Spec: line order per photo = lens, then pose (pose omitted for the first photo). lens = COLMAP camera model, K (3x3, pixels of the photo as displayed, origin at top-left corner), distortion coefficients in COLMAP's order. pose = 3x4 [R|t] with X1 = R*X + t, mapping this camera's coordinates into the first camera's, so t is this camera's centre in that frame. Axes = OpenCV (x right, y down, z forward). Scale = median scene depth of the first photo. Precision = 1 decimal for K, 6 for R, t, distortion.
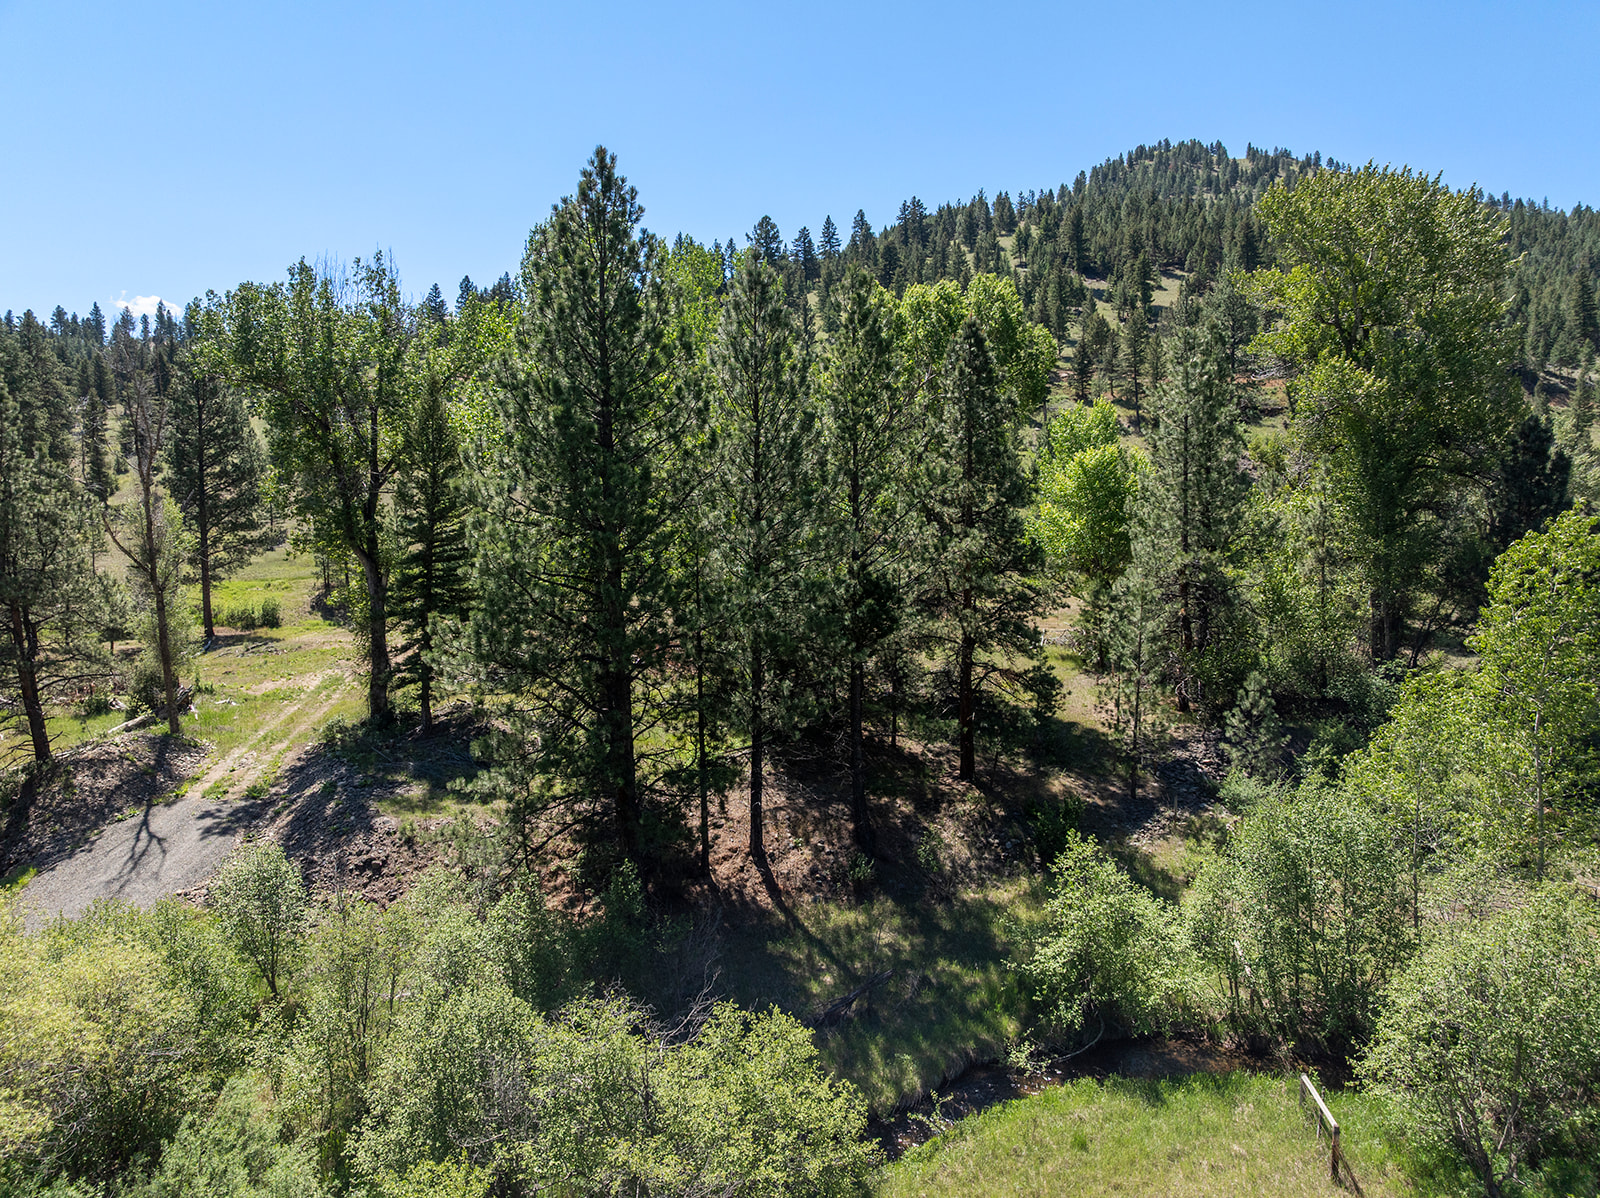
lens RADIAL K [[1127.9, 0, 800.0], [0, 1127.9, 599.0], [0, 0, 1]] dist [-0.036168, 0.000947]
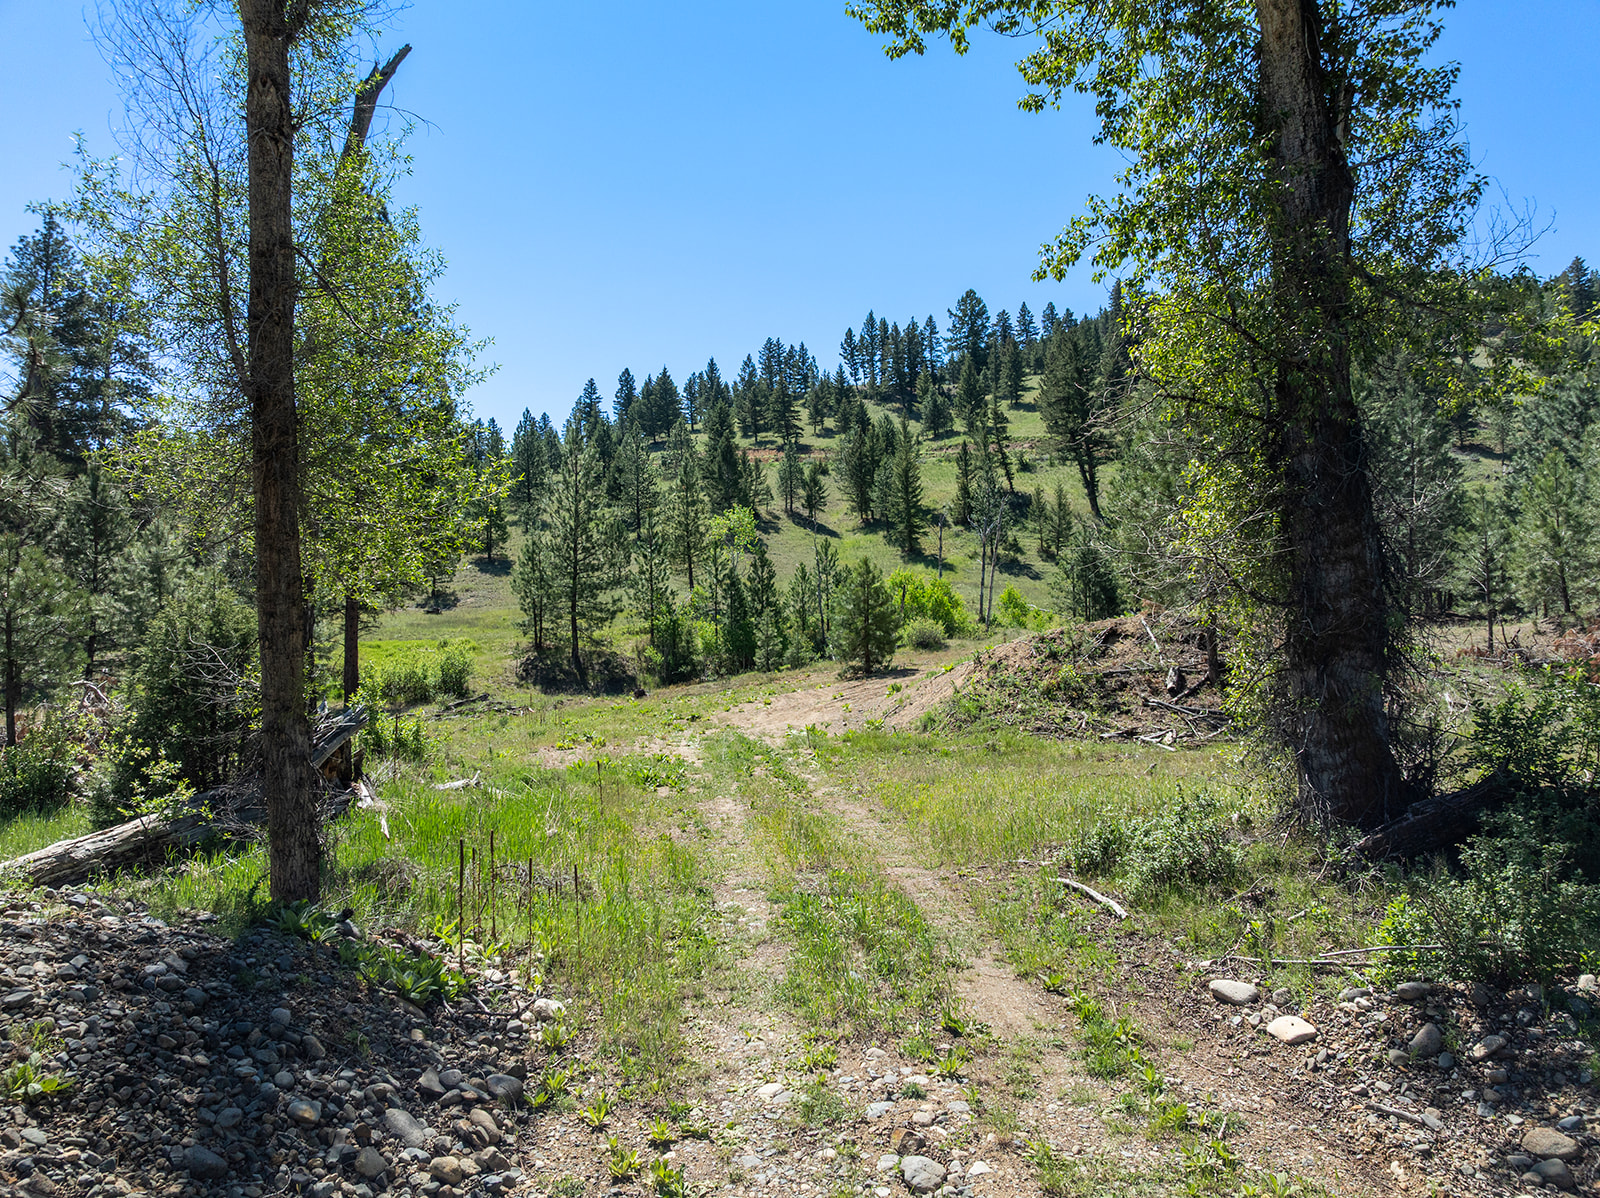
lens RADIAL K [[1127.9, 0, 800.0], [0, 1127.9, 599.0], [0, 0, 1]] dist [-0.036168, 0.000947]
pose [[0.996417, -0.005040, -0.084432, -0.452038], [-0.006680, 0.990415, -0.137962, 0.093787], [0.084318, 0.138032, 0.986832, 0.800553]]
